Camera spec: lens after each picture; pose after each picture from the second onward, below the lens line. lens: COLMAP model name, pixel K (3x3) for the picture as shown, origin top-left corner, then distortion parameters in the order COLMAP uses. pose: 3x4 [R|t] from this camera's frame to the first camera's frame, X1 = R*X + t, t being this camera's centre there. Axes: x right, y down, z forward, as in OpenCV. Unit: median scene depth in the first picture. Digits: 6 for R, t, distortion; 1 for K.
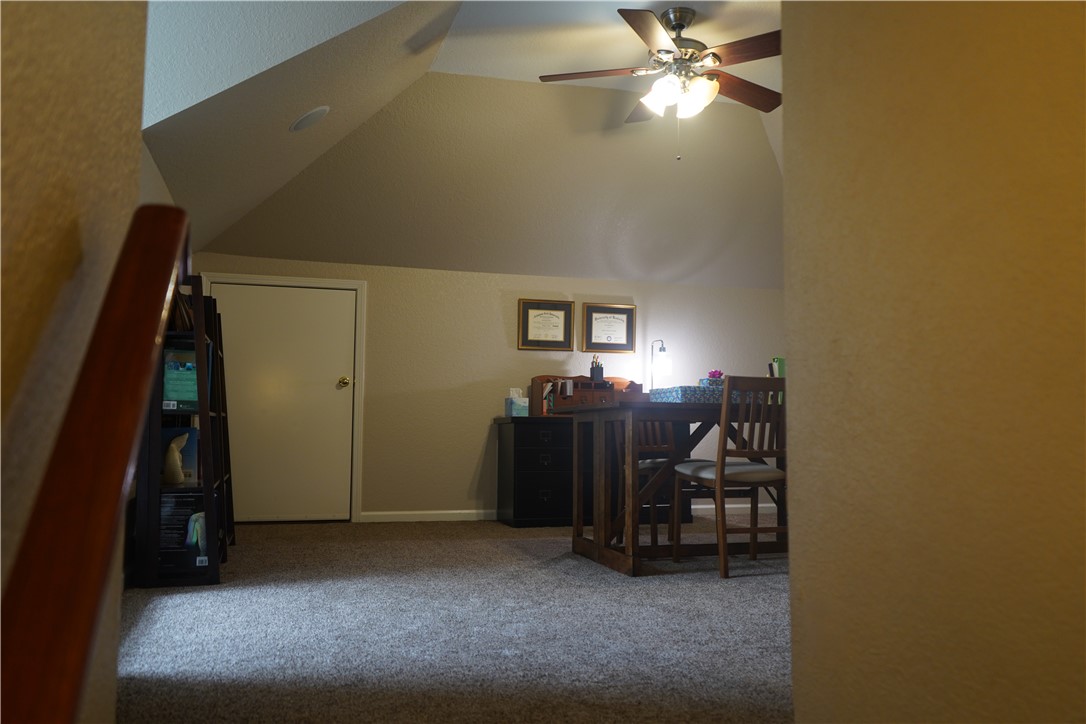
lens RADIAL K [[865.2, 0, 542.6], [0, 865.2, 360.7], [0, 0, 1]] dist [-0.014443, 0.016693]
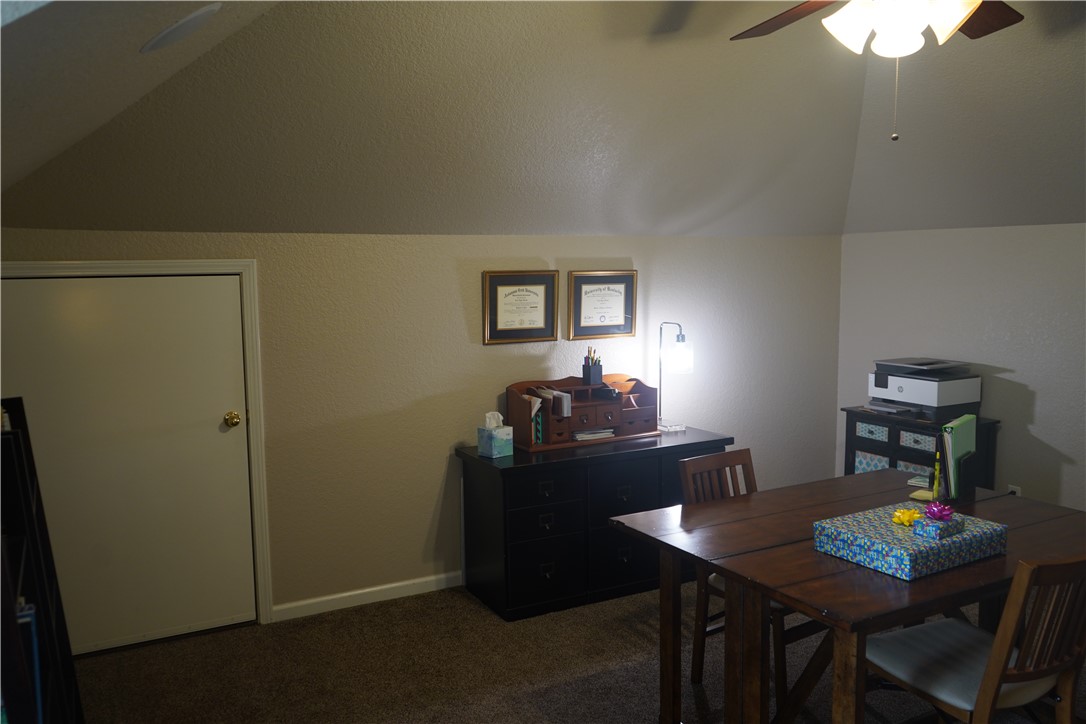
lens RADIAL K [[865.2, 0, 543.1], [0, 865.2, 362.4], [0, 0, 1]] dist [-0.014443, 0.016693]
pose [[0.978454, -0.041009, 0.202353, -0.122402], [0.001897, 0.981820, 0.189807, -0.130386], [-0.206458, -0.185333, 0.960743, 0.317876]]
